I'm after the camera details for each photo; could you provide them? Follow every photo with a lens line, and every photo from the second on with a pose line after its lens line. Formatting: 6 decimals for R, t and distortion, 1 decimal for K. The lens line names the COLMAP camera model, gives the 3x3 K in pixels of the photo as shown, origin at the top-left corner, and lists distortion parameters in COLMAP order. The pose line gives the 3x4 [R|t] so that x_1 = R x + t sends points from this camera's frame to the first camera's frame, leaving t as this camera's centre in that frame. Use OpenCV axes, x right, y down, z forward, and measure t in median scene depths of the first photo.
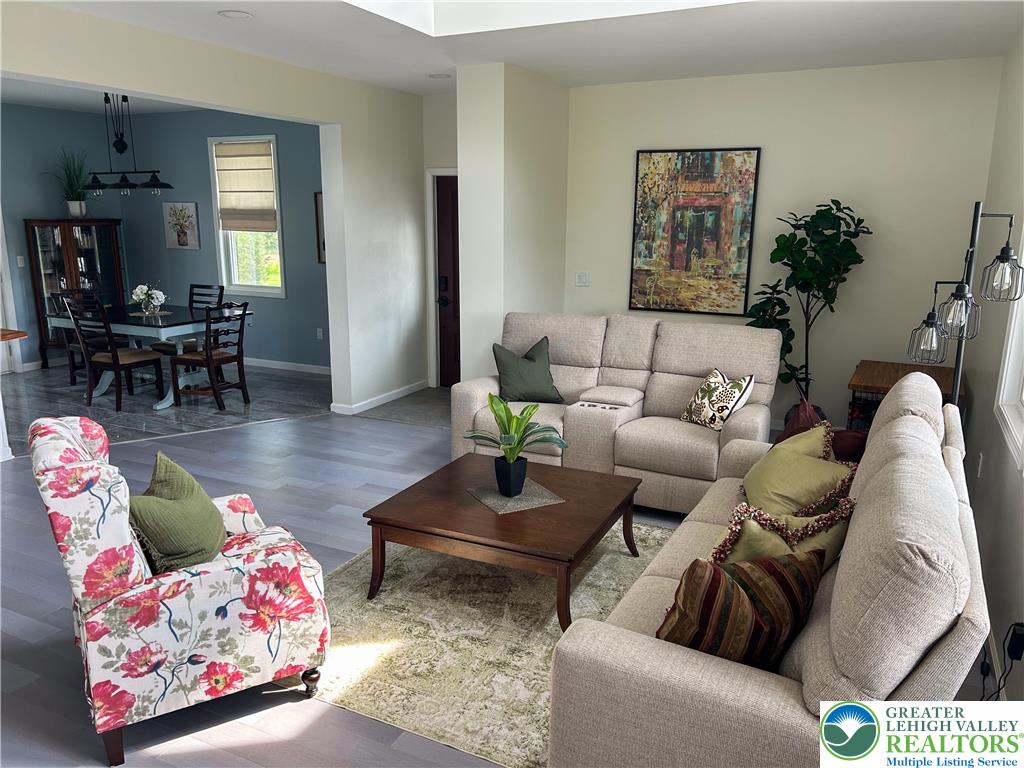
lens RADIAL K [[774.2, 0, 511.5], [0, 774.2, 385.2], [0, 0, 1]] dist [0.062238, -0.074878]
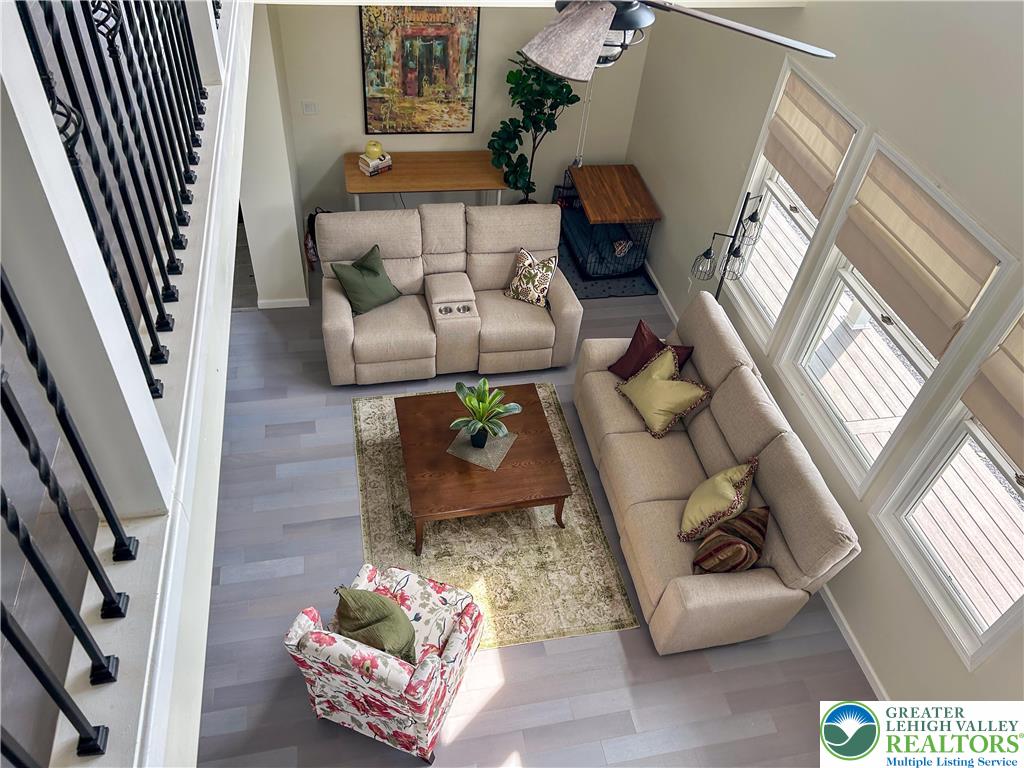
lens RADIAL K [[774.2, 0, 518.5], [0, 774.2, 374.4], [0, 0, 1]] dist [0.062238, -0.074878]
pose [[0.789296, -0.381403, 0.481190, -0.323481], [0.059616, 0.827581, 0.558172, -0.418423], [-0.611112, -0.411876, 0.675944, 0.042856]]
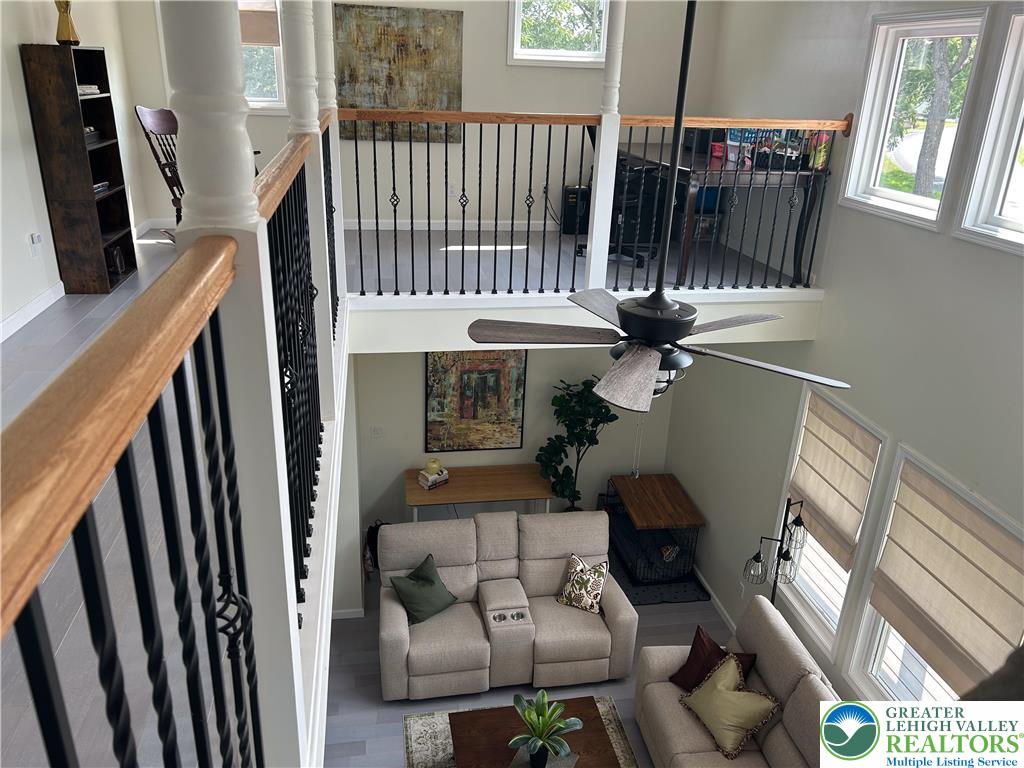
lens RADIAL K [[774.2, 0, 502.0], [0, 774.2, 373.4], [0, 0, 1]] dist [0.062238, -0.074878]
pose [[0.817293, -0.191871, 0.543340, -0.369678], [0.100886, 0.976016, 0.192910, -0.439065], [-0.567323, -0.102849, 0.817048, 0.015009]]
